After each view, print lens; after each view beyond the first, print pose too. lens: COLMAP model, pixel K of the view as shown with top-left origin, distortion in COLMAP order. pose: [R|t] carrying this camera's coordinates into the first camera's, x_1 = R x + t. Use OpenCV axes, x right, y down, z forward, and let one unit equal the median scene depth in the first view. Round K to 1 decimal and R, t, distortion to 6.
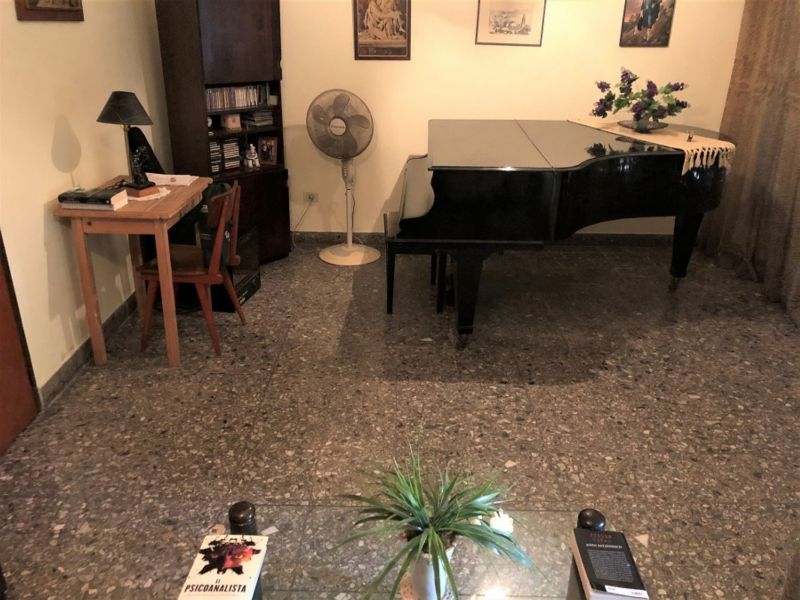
lens RADIAL K [[652.6, 0, 400.0], [0, 652.6, 300.0], [0, 0, 1]] dist [0.003846, -0.001068]
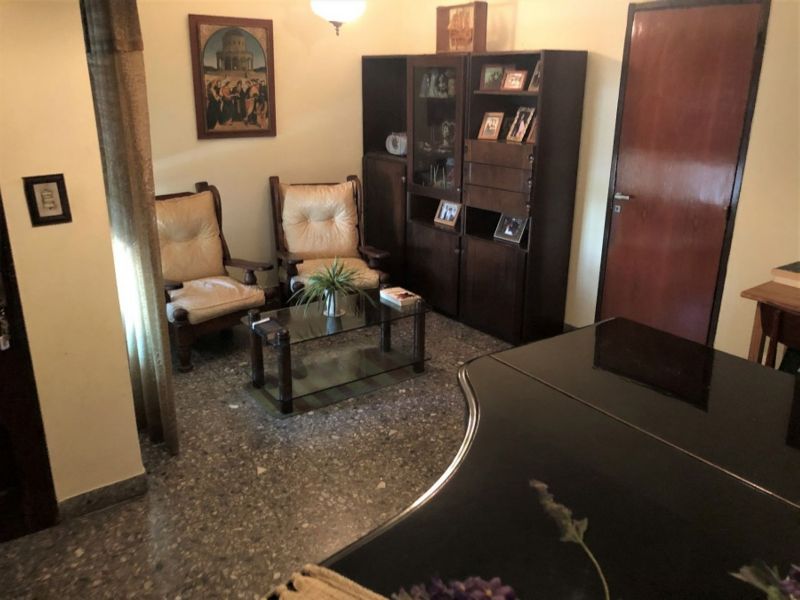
lens RADIAL K [[652.6, 0, 400.0], [0, 652.6, 300.0], [0, 0, 1]] dist [0.003846, -0.001068]
pose [[-0.806230, 0.180942, -0.563253, 0.741927], [-0.237530, 0.772966, 0.588306, -0.680521], [0.541824, 0.608099, -0.580209, 1.528609]]
